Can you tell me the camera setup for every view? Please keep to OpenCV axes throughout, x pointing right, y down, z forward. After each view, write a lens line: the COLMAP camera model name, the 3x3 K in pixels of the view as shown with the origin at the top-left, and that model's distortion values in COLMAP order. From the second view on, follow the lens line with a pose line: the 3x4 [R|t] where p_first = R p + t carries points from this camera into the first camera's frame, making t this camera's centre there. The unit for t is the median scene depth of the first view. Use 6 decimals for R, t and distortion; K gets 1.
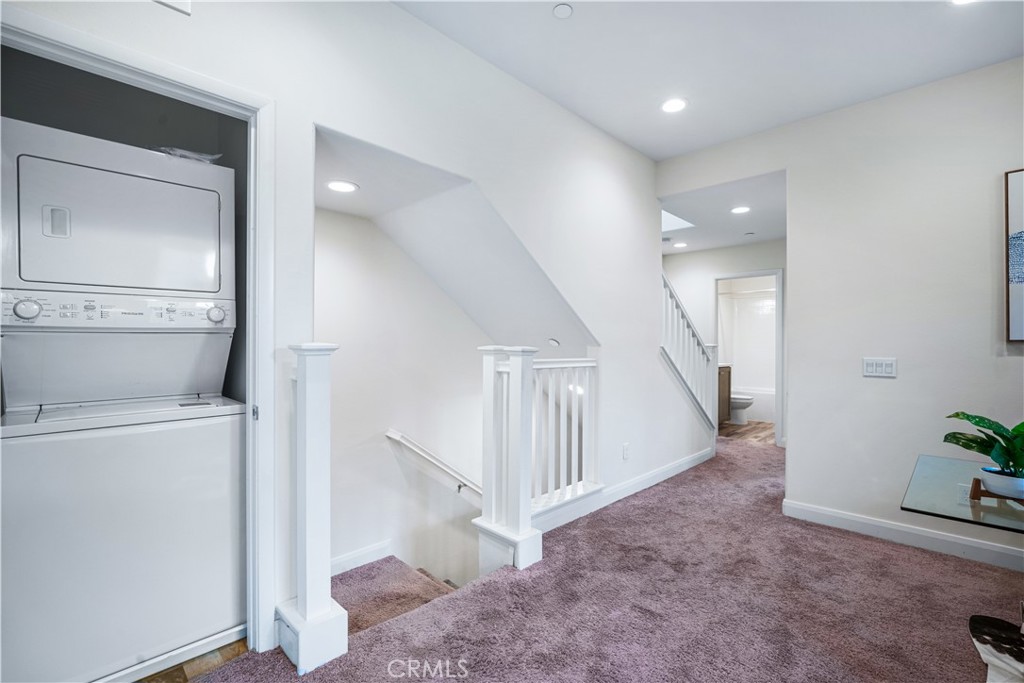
lens RADIAL K [[446.9, 0, 509.5], [0, 446.9, 345.6], [0, 0, 1]] dist [-0.011539, 0.000086]
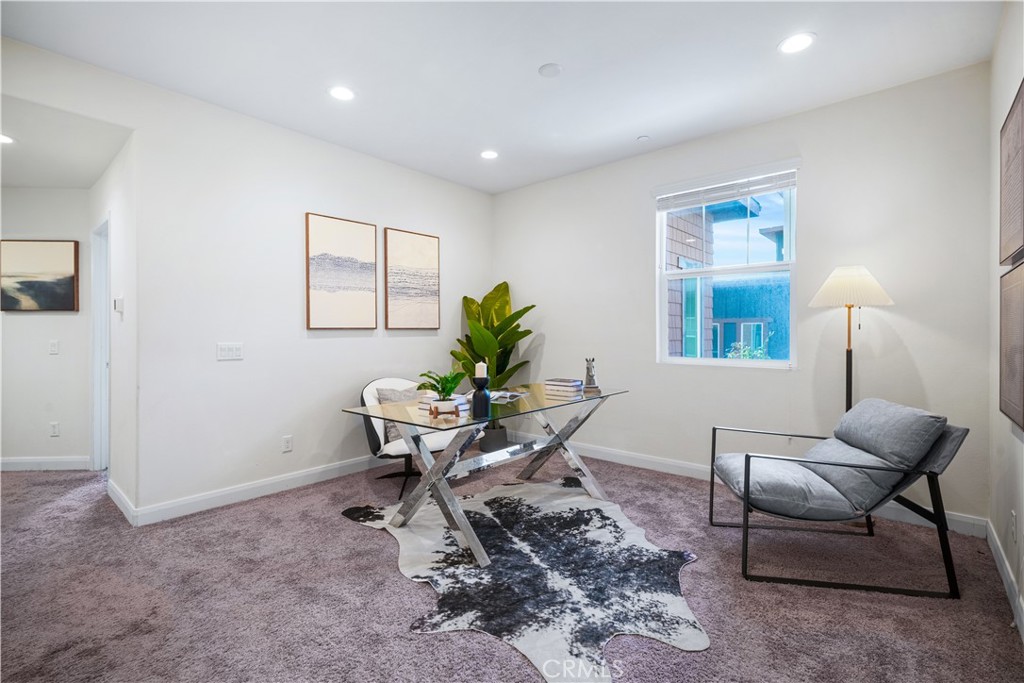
lens RADIAL K [[446.7, 0, 519.8], [0, 446.7, 336.7], [0, 0, 1]] dist [-0.008438, 0.000265]
pose [[-0.074415, -0.010759, 0.997169, -0.392920], [0.002881, 0.999935, 0.011003, 0.001880], [-0.997223, 0.003692, -0.074380, 0.413199]]
